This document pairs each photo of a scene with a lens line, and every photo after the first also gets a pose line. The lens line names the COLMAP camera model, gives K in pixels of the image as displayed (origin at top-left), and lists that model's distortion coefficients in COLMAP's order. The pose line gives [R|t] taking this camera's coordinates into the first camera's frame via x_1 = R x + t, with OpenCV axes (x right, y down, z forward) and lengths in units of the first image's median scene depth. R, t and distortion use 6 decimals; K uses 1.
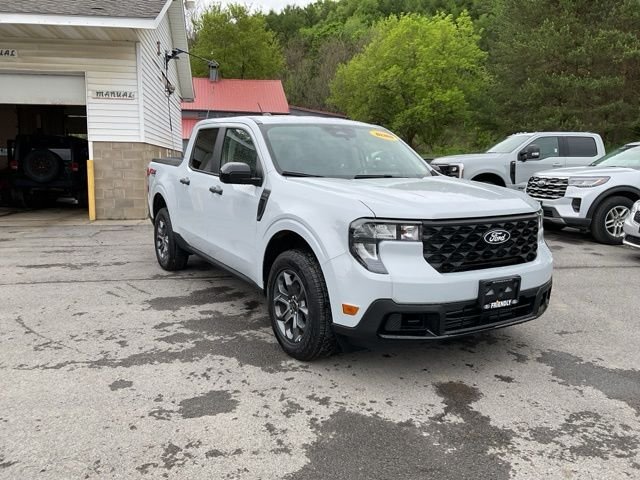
lens RADIAL K [[527.8, 0, 315.7], [0, 527.8, 238.7], [0, 0, 1]] dist [0.062282, -0.123765]
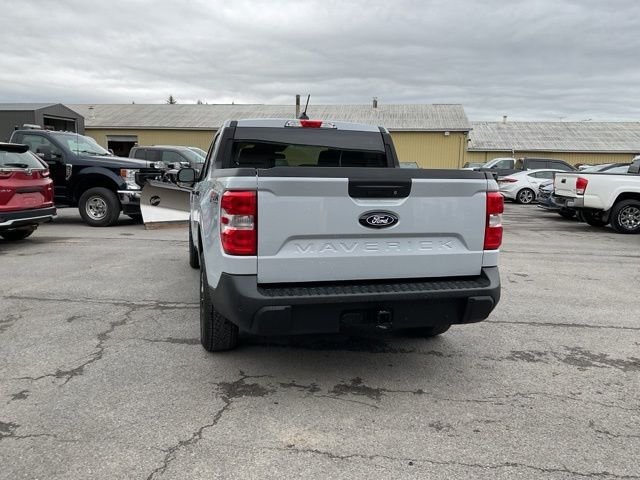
lens RADIAL K [[527.8, 0, 321.6], [0, 527.8, 233.2], [0, 0, 1]] dist [0.062282, -0.123765]
pose [[-0.961935, -0.061151, 0.266349, -0.426517], [0.012059, 0.964195, 0.264922, -0.332190], [-0.273012, 0.258049, -0.926755, 2.184387]]
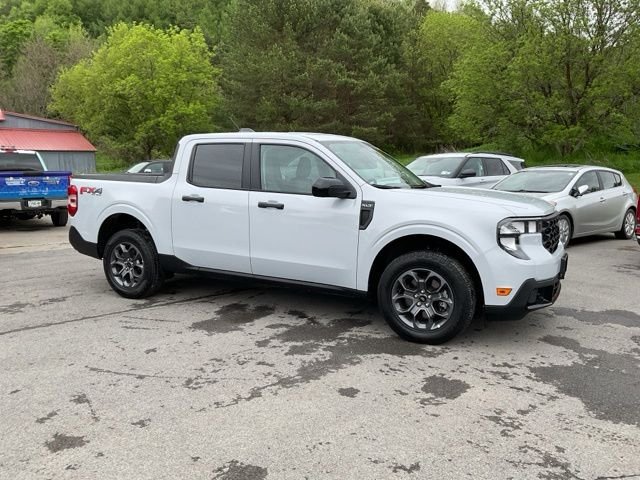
lens RADIAL K [[527.8, 0, 316.3], [0, 527.8, 239.4], [0, 0, 1]] dist [0.062282, -0.123765]
pose [[0.858960, -0.079491, 0.505835, -0.609270], [0.089510, 0.995976, 0.004518, -0.021917], [-0.504158, 0.041396, 0.862619, 0.083019]]
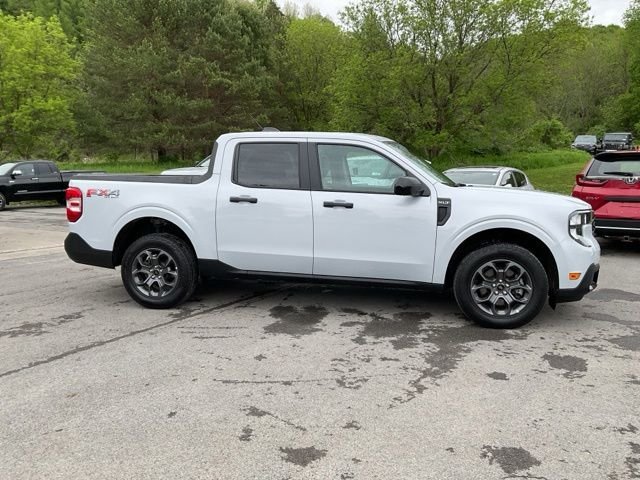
lens RADIAL K [[527.8, 0, 316.9], [0, 527.8, 239.3], [0, 0, 1]] dist [0.062282, -0.123765]
pose [[0.687704, -0.106021, 0.718208, -0.922459], [0.121483, 0.992136, 0.030135, -0.058492], [-0.715755, 0.066526, 0.695176, 0.316327]]
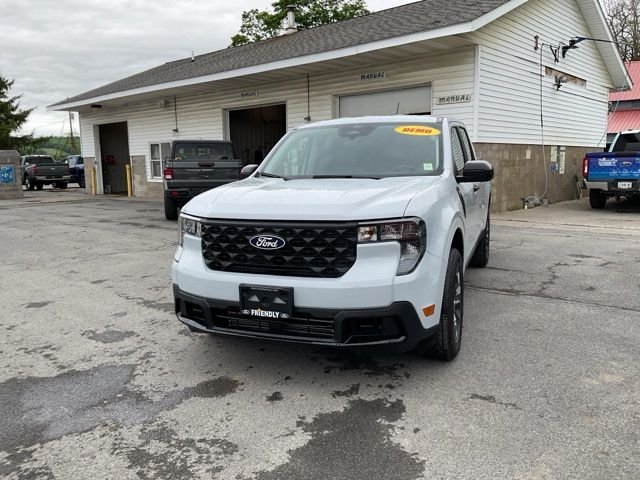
lens RADIAL K [[527.8, 0, 317.0], [0, 527.8, 234.2], [0, 0, 1]] dist [0.062282, -0.123765]
pose [[0.613703, 0.086956, -0.784734, 0.755659], [-0.090804, 0.995095, 0.039253, -0.041710], [0.784298, 0.047167, 0.618589, 0.327150]]
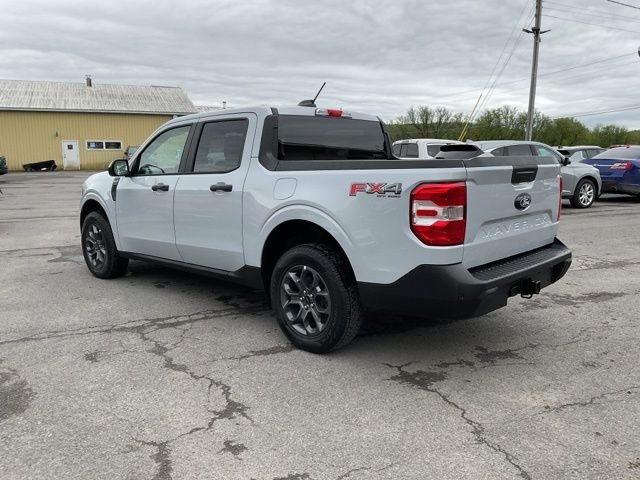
lens RADIAL K [[527.8, 0, 319.6], [0, 527.8, 237.2], [0, 0, 1]] dist [0.062282, -0.123765]
pose [[-0.963569, 0.031191, -0.265634, 0.132928], [-0.049295, 0.955451, 0.291003, -0.330151], [0.262877, 0.293496, -0.919106, 2.180790]]
